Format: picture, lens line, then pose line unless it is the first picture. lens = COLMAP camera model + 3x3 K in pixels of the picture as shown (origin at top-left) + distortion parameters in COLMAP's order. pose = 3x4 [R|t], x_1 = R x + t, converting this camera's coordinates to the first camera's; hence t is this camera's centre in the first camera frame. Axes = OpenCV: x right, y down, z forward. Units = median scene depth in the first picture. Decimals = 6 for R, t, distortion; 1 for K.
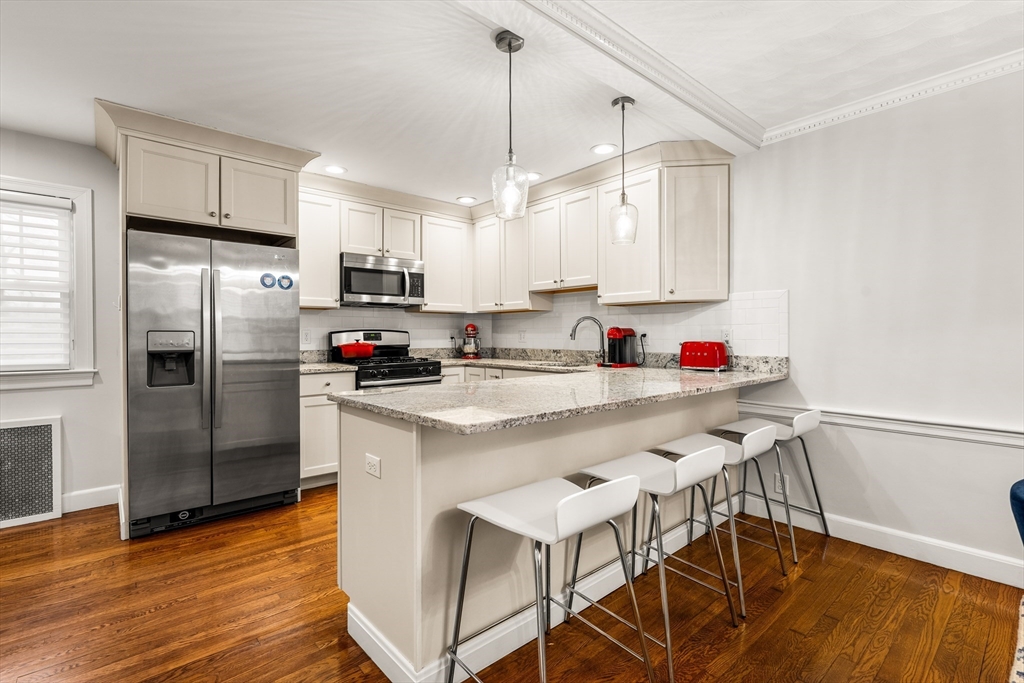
lens RADIAL K [[475.3, 0, 506.1], [0, 475.3, 339.5], [0, 0, 1]] dist [-0.004581, 0.000357]
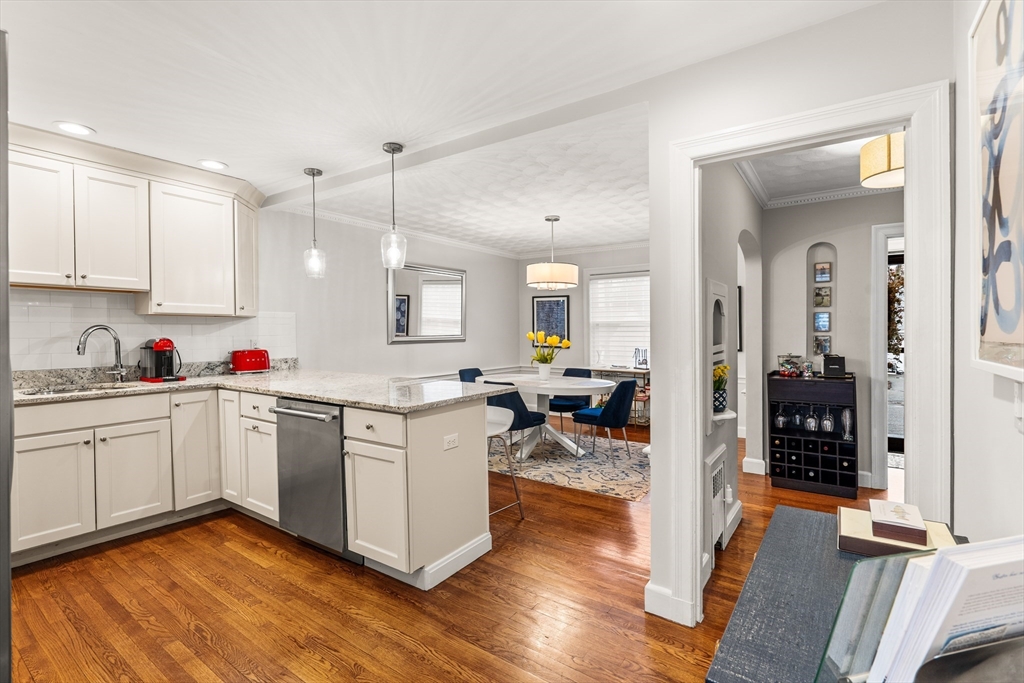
lens RADIAL K [[474.3, 0, 509.6], [0, 474.3, 335.3], [0, 0, 1]] dist [0.001139, 0.000456]
pose [[-0.245348, -0.010757, 0.969375, -0.934015], [0.007807, 0.999884, 0.013071, -0.043437], [-0.969404, 0.010774, -0.245236, 0.638212]]
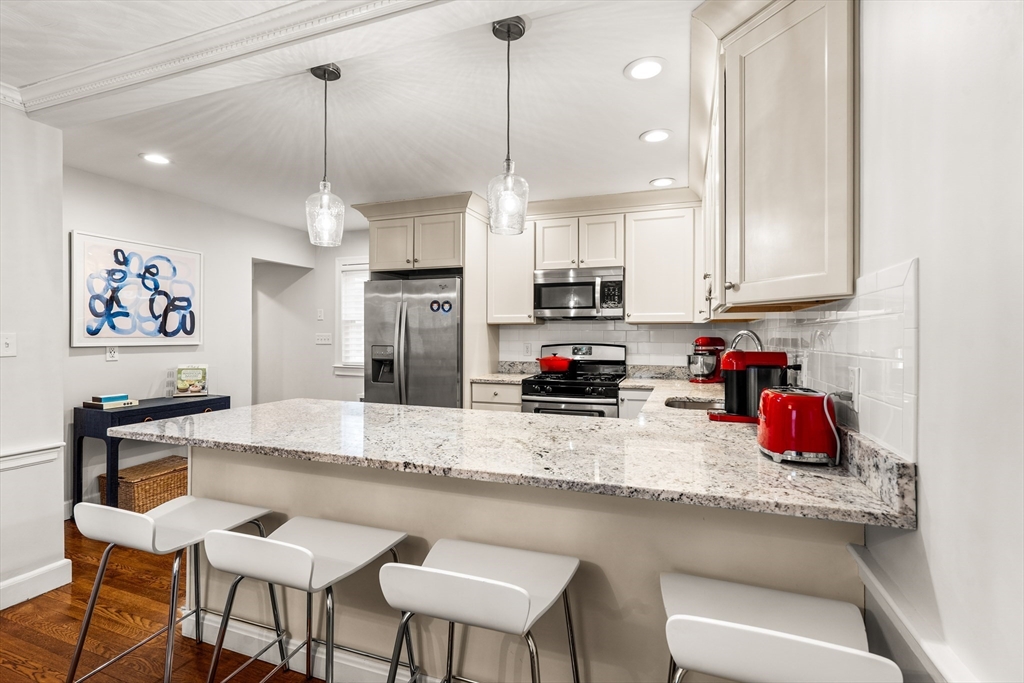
lens RADIAL K [[475.3, 0, 506.1], [0, 475.3, 339.5], [0, 0, 1]] dist [-0.004581, 0.000357]
pose [[0.477030, 0.011315, -0.878814, 0.669095], [-0.014876, 0.999878, 0.004799, -0.041883], [0.878761, 0.010784, 0.477140, 0.536724]]
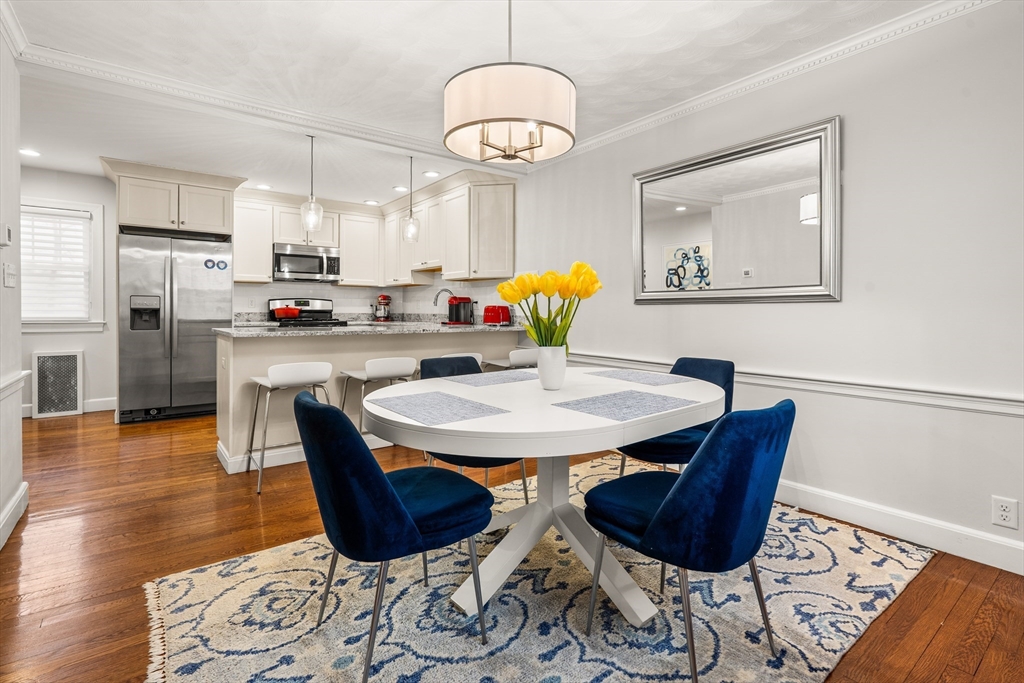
lens RADIAL K [[483.5, 0, 500.2], [0, 483.5, 316.8], [0, 0, 1]] dist [-0.001066, -0.000008]
pose [[0.997209, 0.007664, -0.074271, 0.528785], [-0.007538, 0.999970, 0.001985, 0.034854], [0.074284, -0.001420, 0.997236, -0.469426]]
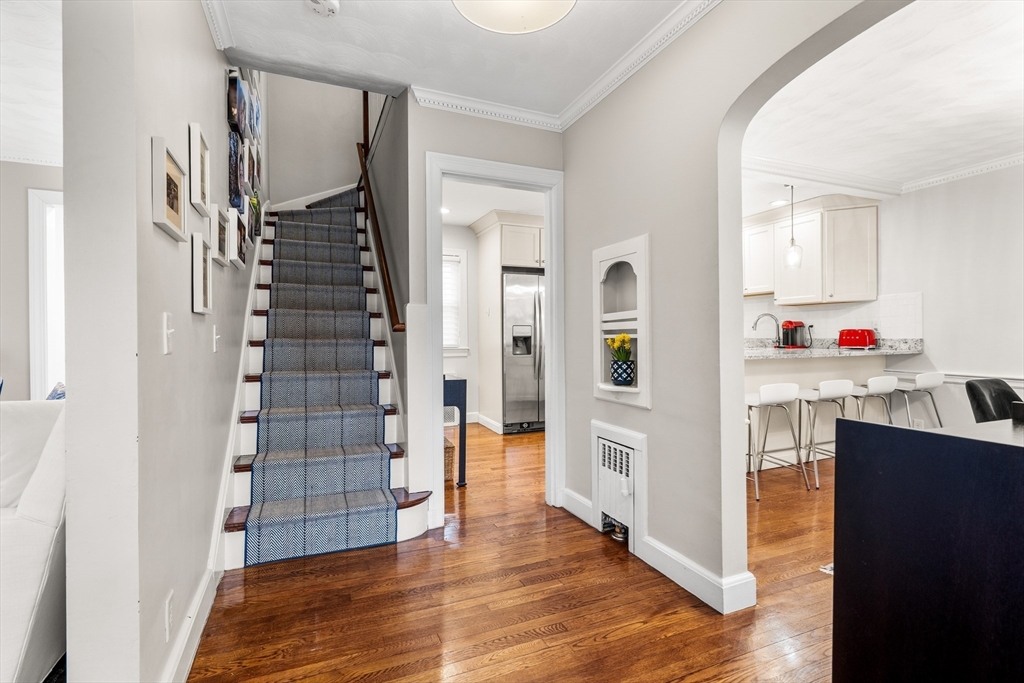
lens RADIAL K [[475.3, 0, 506.1], [0, 475.3, 339.5], [0, 0, 1]] dist [-0.004581, 0.000357]
pose [[0.950248, -0.004066, -0.311468, -0.148497], [0.003985, 0.999992, -0.000898, 0.031845], [0.311469, -0.000388, 0.950256, -0.696829]]
